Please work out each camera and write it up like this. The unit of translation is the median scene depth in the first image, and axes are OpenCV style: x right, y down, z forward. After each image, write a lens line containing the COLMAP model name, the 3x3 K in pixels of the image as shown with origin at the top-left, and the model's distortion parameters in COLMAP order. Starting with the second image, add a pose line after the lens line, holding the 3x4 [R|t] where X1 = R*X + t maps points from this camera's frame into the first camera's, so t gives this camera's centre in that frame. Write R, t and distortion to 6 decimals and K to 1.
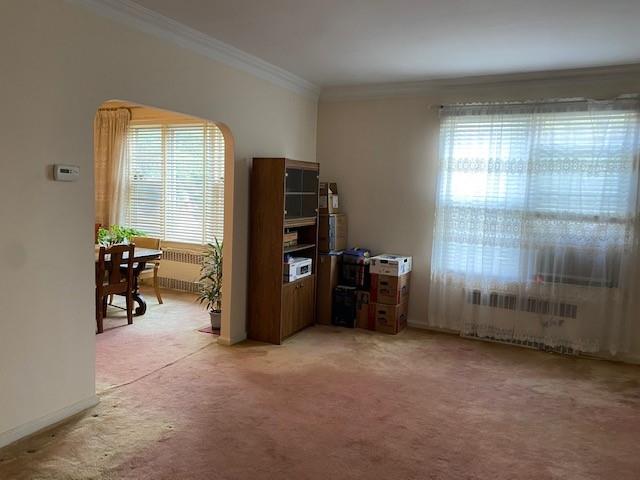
lens RADIAL K [[482.4, 0, 317.6], [0, 482.4, 238.0], [0, 0, 1]] dist [0.008134, -0.003616]
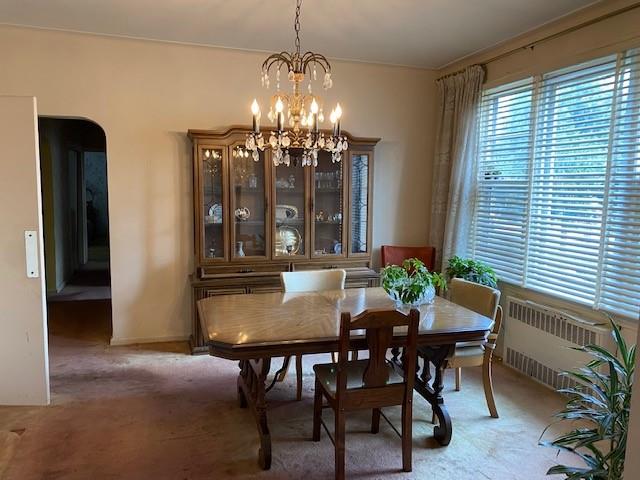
lens RADIAL K [[482.4, 0, 319.5], [0, 482.4, 237.5], [0, 0, 1]] dist [0.008134, -0.003616]
pose [[0.688935, 0.051584, -0.722985, -0.199059], [-0.061916, 0.998007, 0.012207, -0.108599], [0.722174, 0.036355, 0.690756, 1.101677]]
